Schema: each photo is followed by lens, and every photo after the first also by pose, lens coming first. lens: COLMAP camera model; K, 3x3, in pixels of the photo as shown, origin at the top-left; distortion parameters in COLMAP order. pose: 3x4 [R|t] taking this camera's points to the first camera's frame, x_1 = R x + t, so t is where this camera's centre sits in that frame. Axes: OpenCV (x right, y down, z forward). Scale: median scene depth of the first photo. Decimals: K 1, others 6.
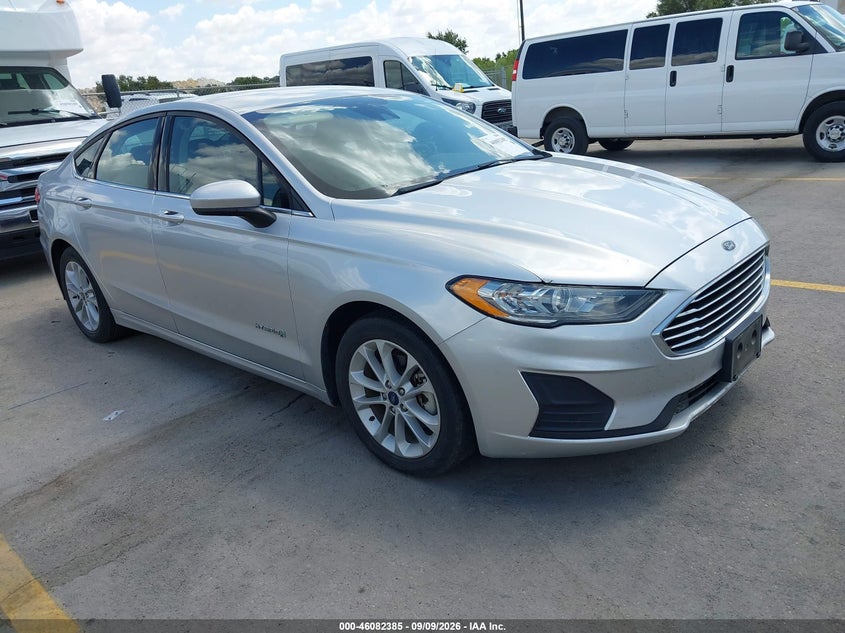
lens RADIAL K [[656.3, 0, 422.0], [0, 656.3, 302.7], [0, 0, 1]] dist [0.011543, -0.048201]
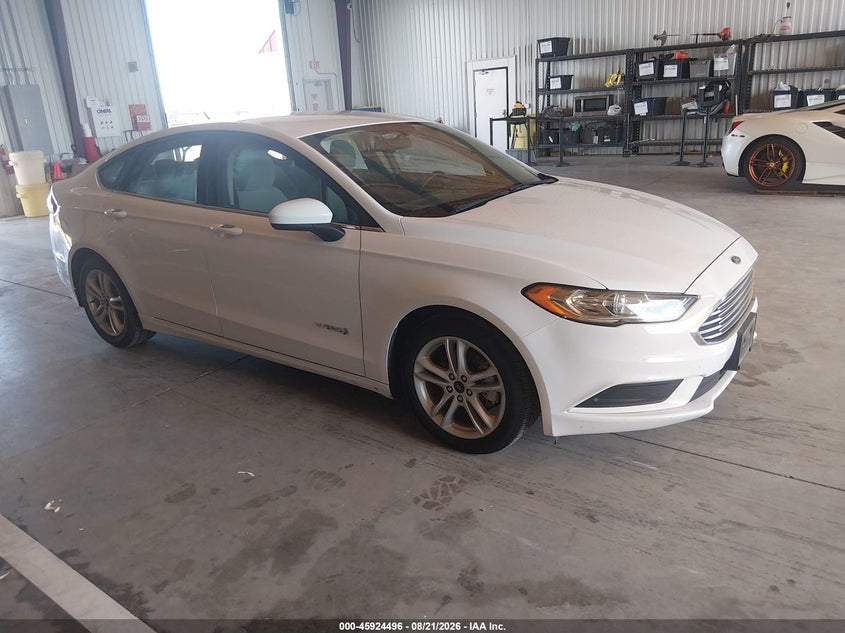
lens RADIAL K [[626.0, 0, 419.0], [0, 626.0, 300.8], [0, 0, 1]] dist [0.021692, 0.003124]
pose [[0.992407, -0.002661, 0.122969, -0.252055], [0.004428, 0.999891, -0.014099, 0.004323], [-0.122918, 0.014537, 0.992310, -0.089111]]
